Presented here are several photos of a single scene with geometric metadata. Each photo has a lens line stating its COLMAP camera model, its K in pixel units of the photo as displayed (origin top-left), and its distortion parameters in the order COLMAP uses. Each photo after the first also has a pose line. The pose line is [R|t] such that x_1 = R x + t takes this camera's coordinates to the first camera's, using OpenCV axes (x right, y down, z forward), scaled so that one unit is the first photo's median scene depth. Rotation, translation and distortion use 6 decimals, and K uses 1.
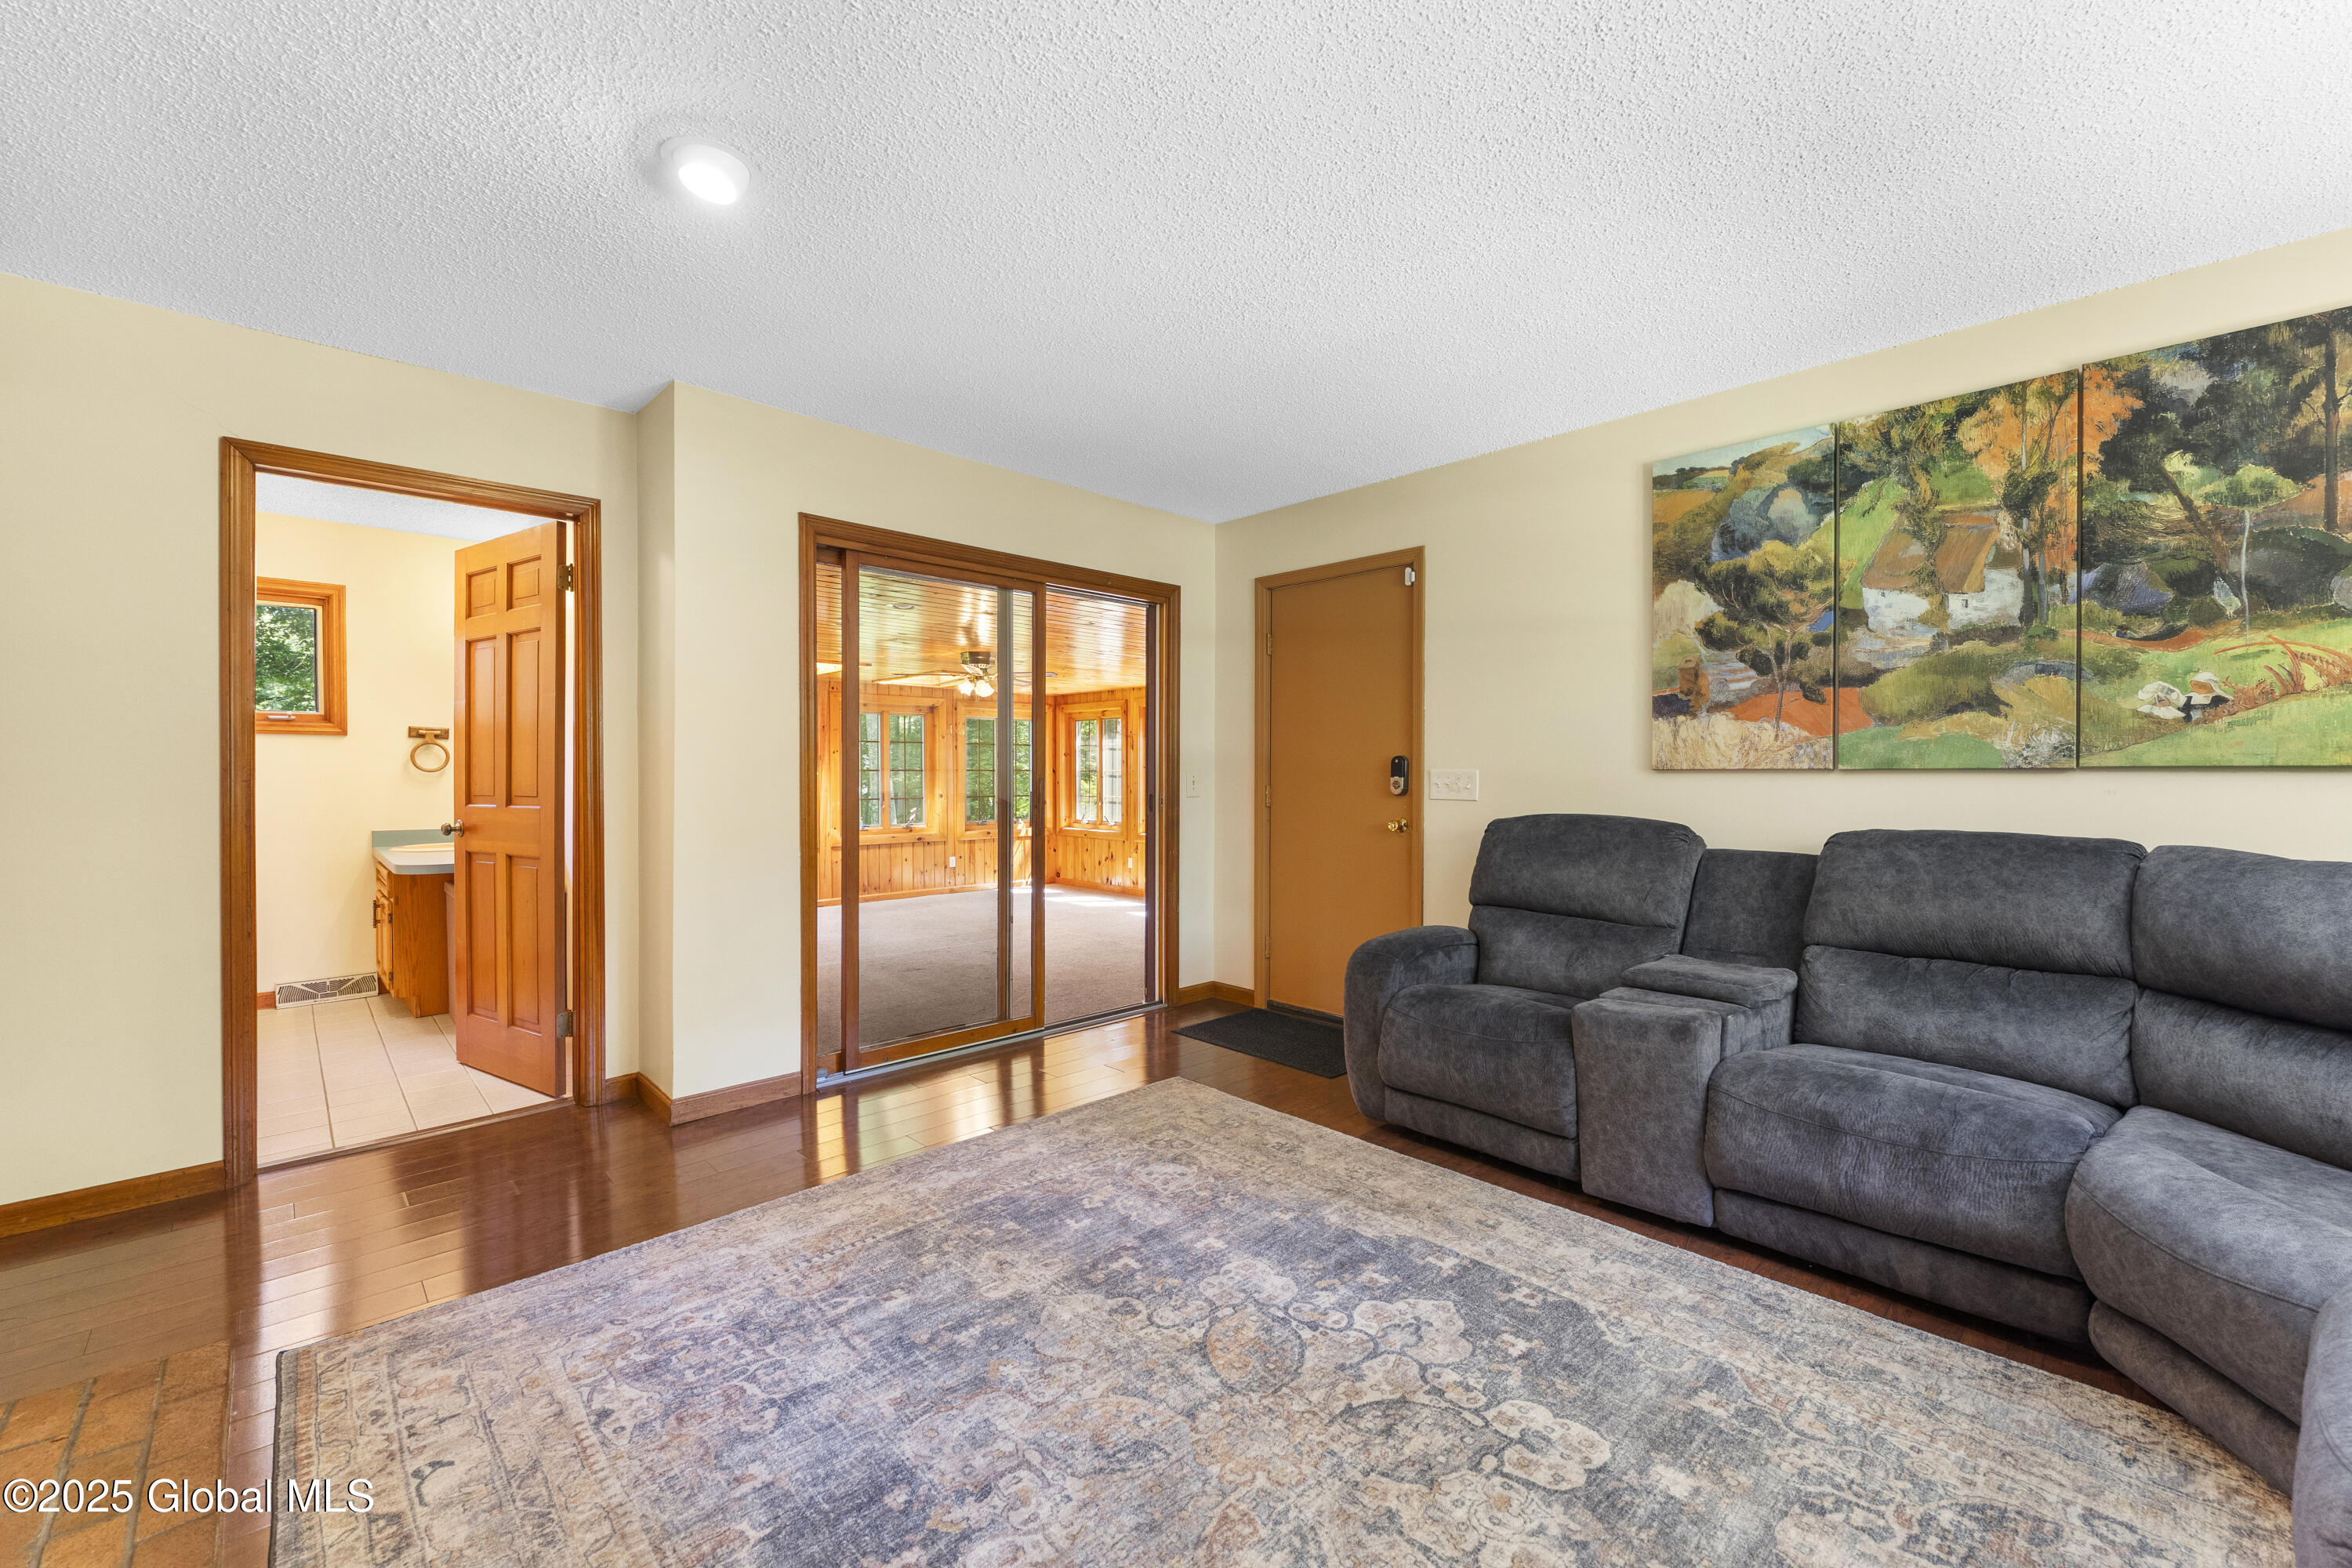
lens RADIAL K [[953.5, 0, 1176.0], [0, 953.5, 784.0], [0, 0, 1]] dist [-0.002566, -0.000312]
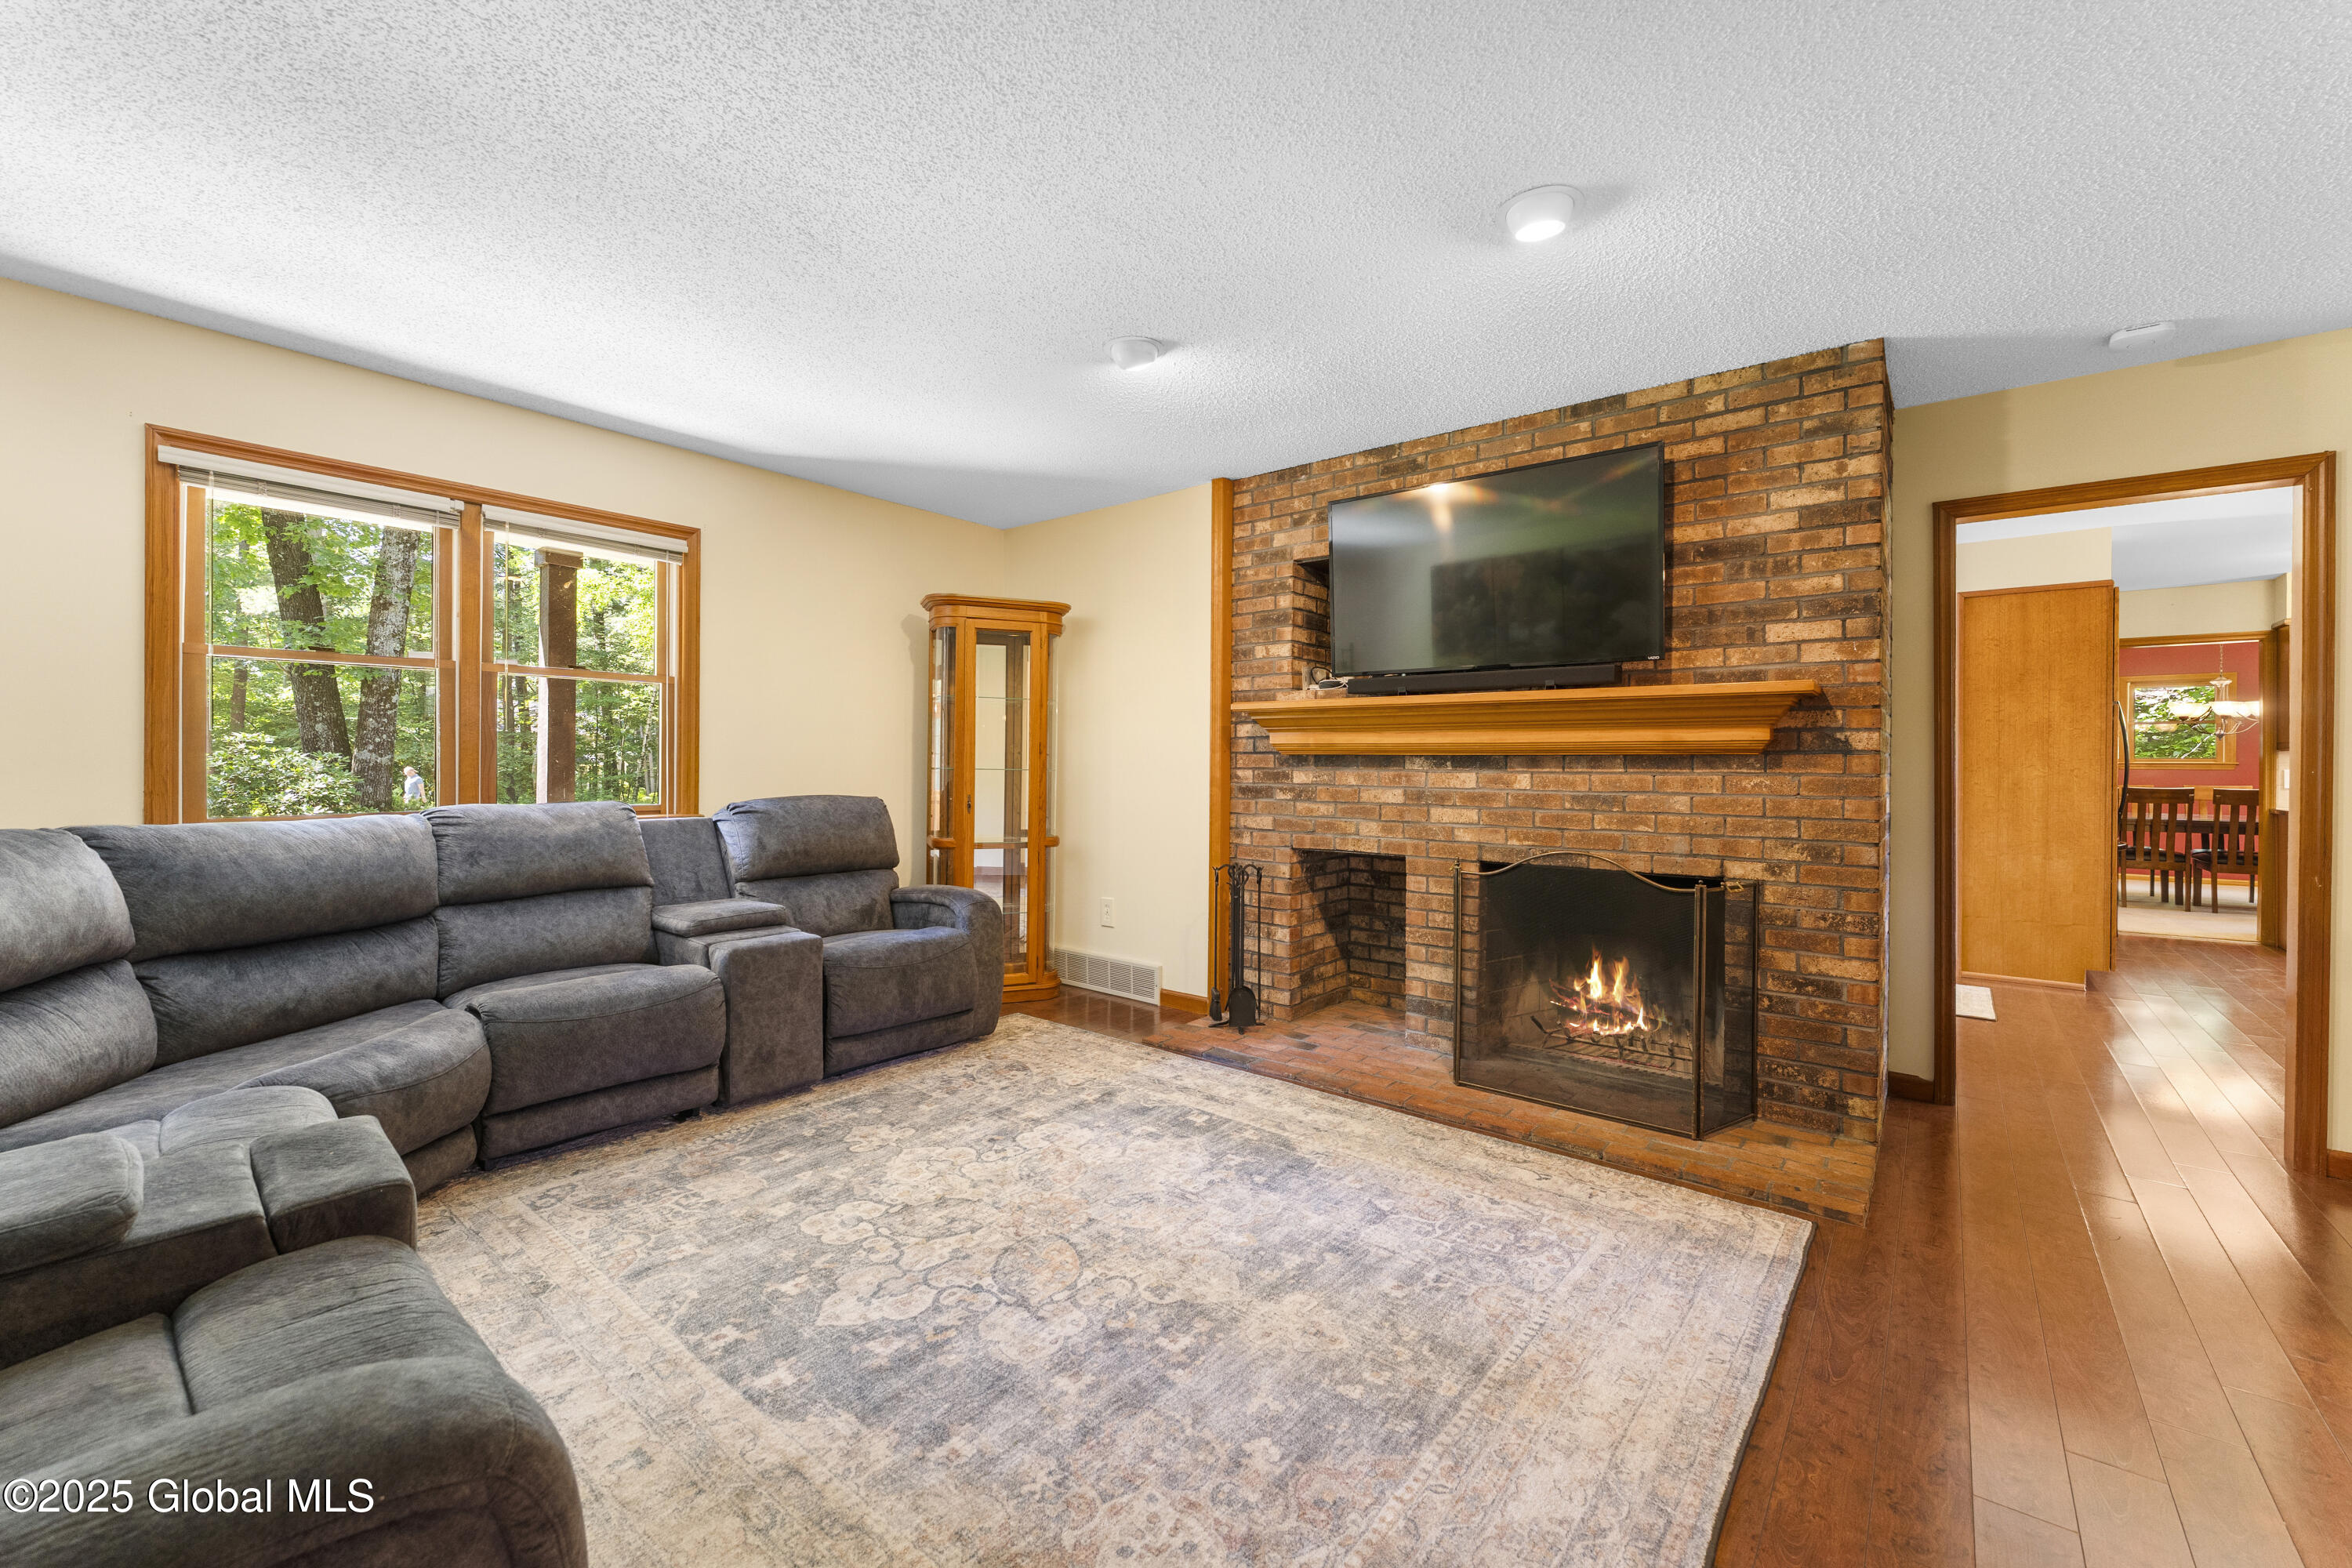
lens RADIAL K [[953.5, 0, 1176.0], [0, 953.5, 784.0], [0, 0, 1]] dist [-0.002566, -0.000312]
pose [[-0.992049, -0.004045, -0.125784, 0.060703], [-0.007793, 0.999540, 0.029324, -0.015947], [0.125608, 0.030072, -0.991624, 2.026783]]
